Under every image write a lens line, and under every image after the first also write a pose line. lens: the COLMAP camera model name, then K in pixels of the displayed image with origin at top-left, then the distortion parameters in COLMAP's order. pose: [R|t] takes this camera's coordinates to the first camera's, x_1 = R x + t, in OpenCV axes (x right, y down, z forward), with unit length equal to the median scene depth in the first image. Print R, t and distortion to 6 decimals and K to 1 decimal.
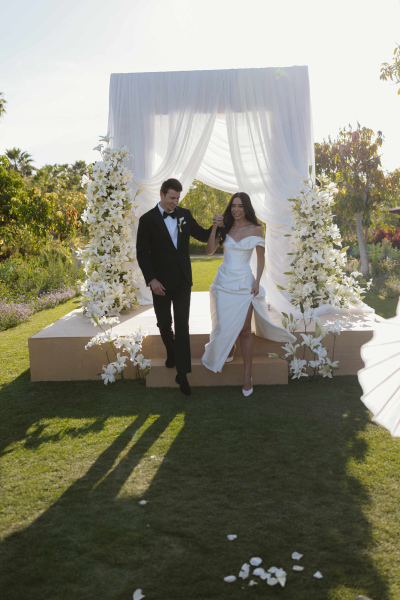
lens RADIAL K [[570.5, 0, 200.0], [0, 570.5, 300.0], [0, 0, 1]] dist [0.007254, -0.006773]
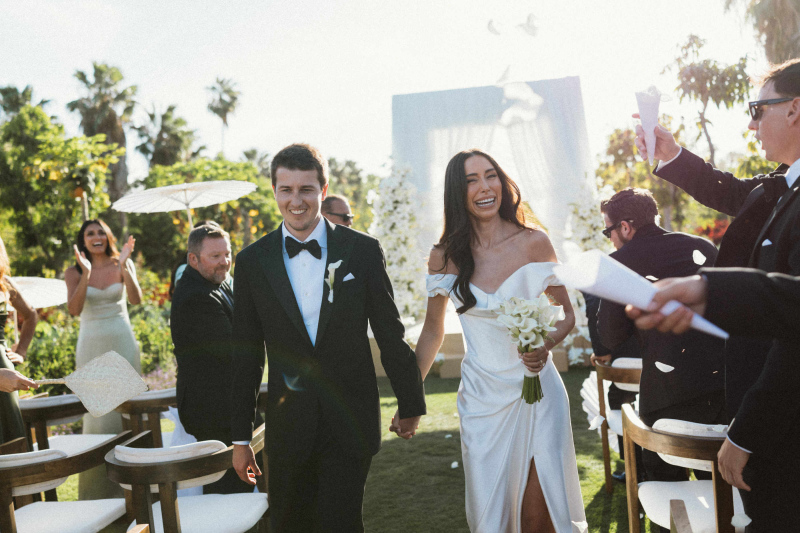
lens RADIAL K [[760.7, 0, 400.0], [0, 760.7, 266.5], [0, 0, 1]] dist [0.007254, -0.006773]
pose [[0.992656, -0.045269, -0.112186, 0.003725], [0.035883, 0.995793, -0.084311, 0.042903], [0.115531, 0.079666, 0.990104, -0.397200]]
